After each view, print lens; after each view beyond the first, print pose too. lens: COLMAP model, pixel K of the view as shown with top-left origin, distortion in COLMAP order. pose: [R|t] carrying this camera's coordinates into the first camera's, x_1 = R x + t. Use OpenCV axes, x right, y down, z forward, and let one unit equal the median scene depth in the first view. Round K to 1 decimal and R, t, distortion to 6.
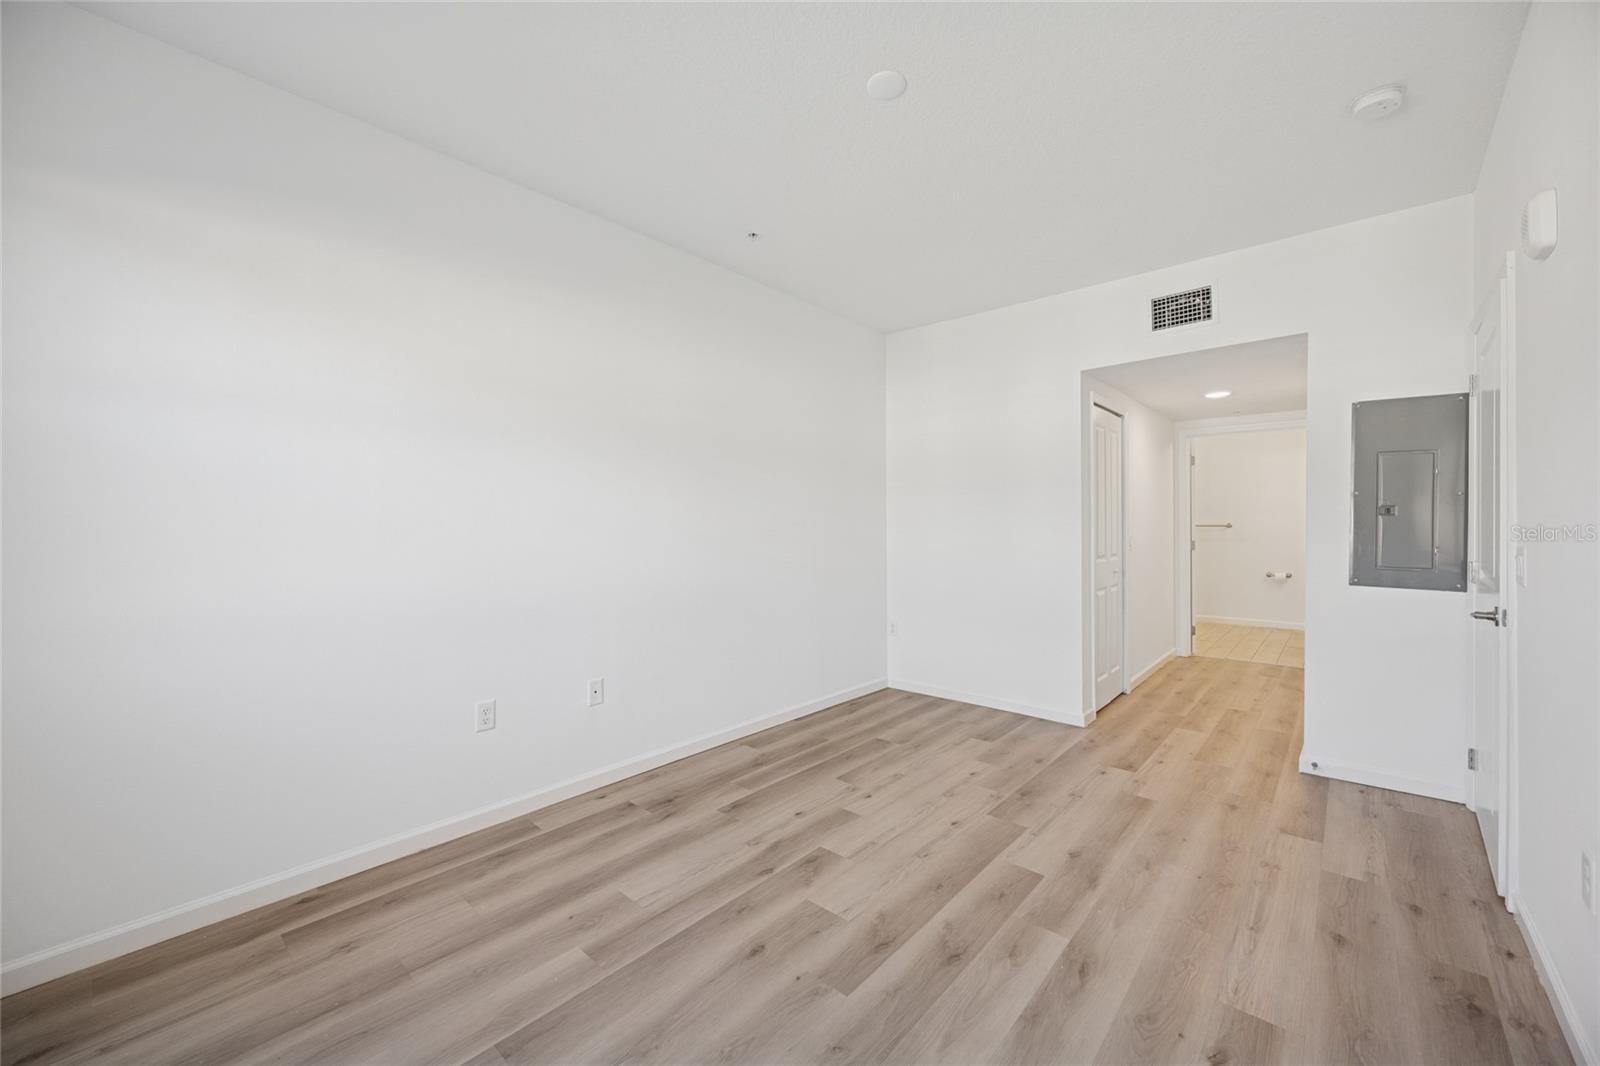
lens RADIAL K [[642.2, 0, 792.9], [0, 642.2, 527.1], [0, 0, 1]] dist [0.001076, 0.000047]
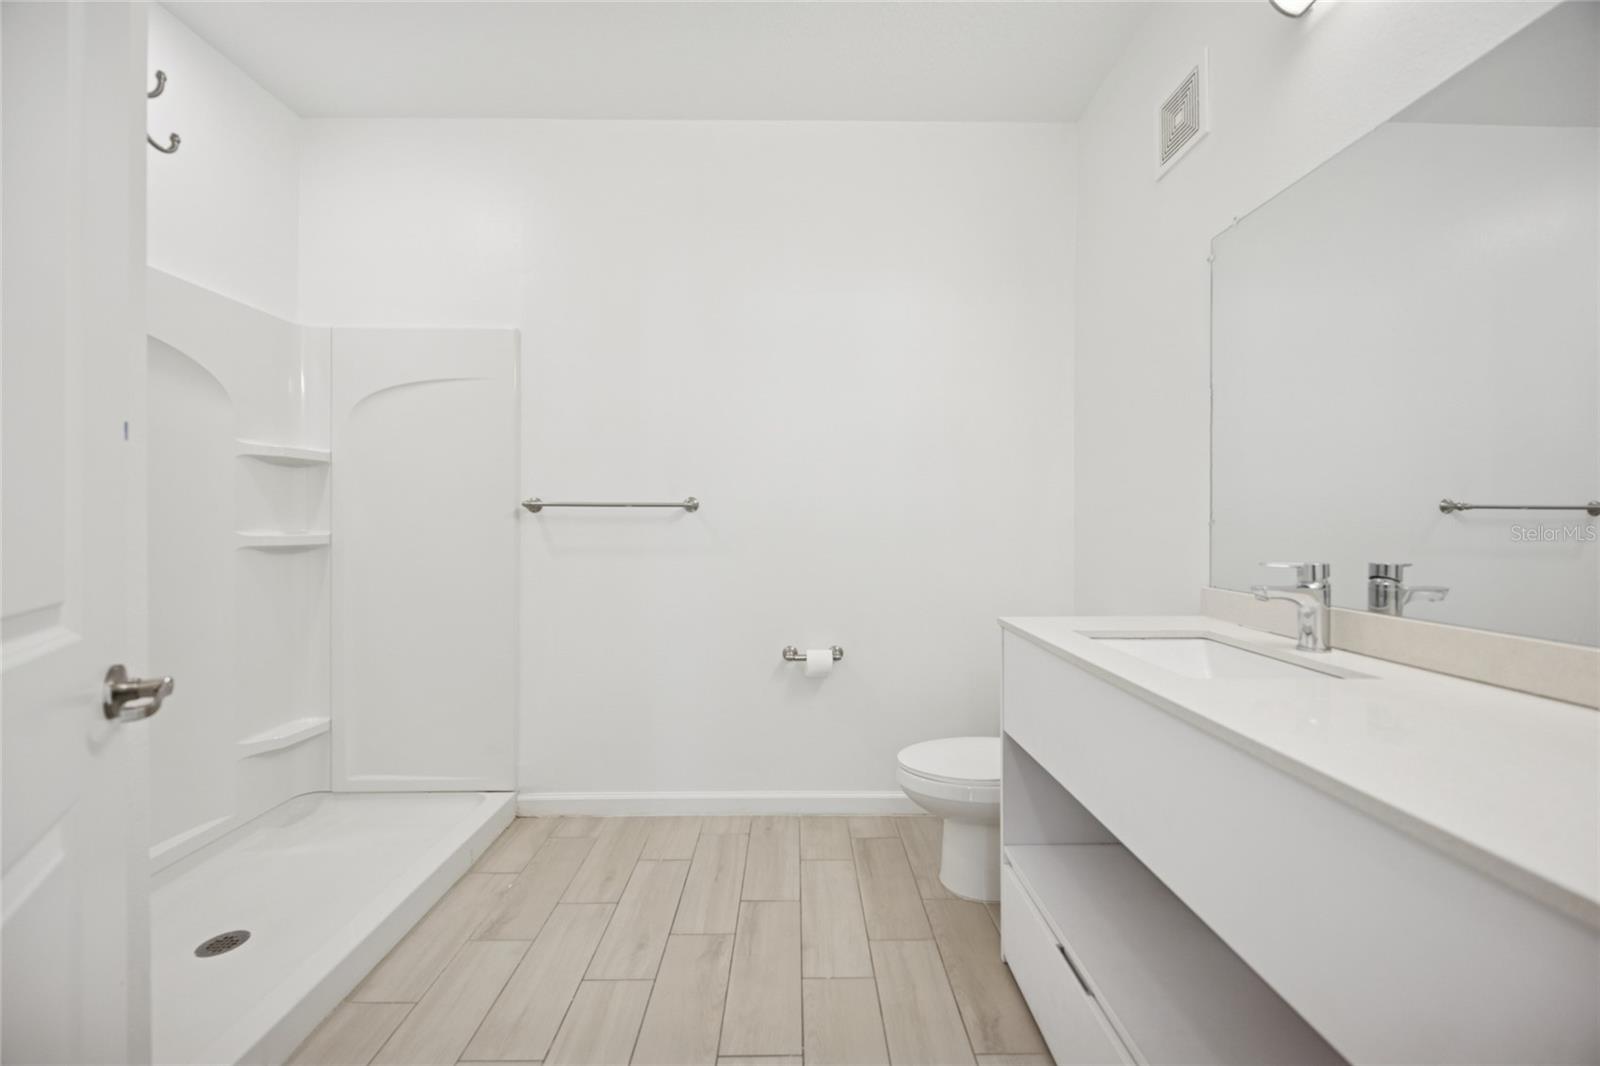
lens RADIAL K [[642.2, 0, 800.6], [0, 642.2, 527.2], [0, 0, 1]] dist [0.001076, 0.000047]
pose [[0.750675, -0.002994, 0.660665, 0.543620], [0.002823, 0.999995, 0.001324, 0.011391], [-0.660666, 0.000871, 0.750680, 0.768862]]
